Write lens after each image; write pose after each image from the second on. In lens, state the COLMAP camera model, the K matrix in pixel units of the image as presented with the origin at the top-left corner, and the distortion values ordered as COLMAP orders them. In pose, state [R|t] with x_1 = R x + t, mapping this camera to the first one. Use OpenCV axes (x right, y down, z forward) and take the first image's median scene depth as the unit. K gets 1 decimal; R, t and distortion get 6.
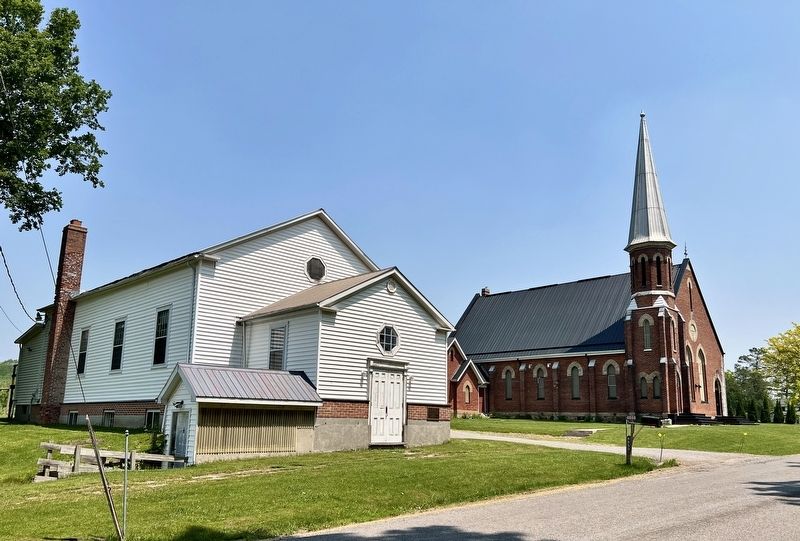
lens RADIAL K [[620.0, 0, 400.4], [0, 620.0, 272.3], [0, 0, 1]] dist [0.060217, 0.002068]
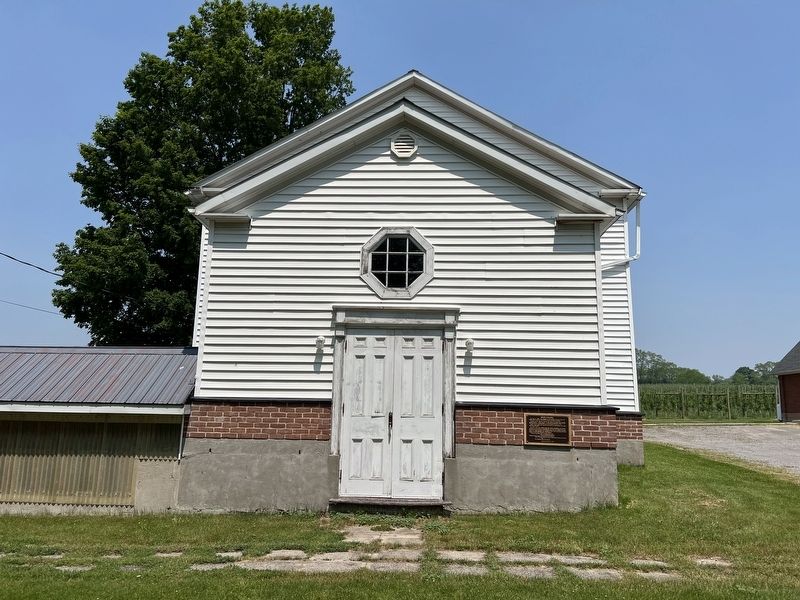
lens RADIAL K [[614.0, 0, 400.8], [0, 614.0, 299.6], [0, 0, 1]] dist [0.051993, -0.027333]
pose [[0.668339, -0.150720, -0.728427, 0.306360], [0.164166, 0.984998, -0.053184, 0.163861], [0.725515, -0.084038, 0.683056, 0.727893]]
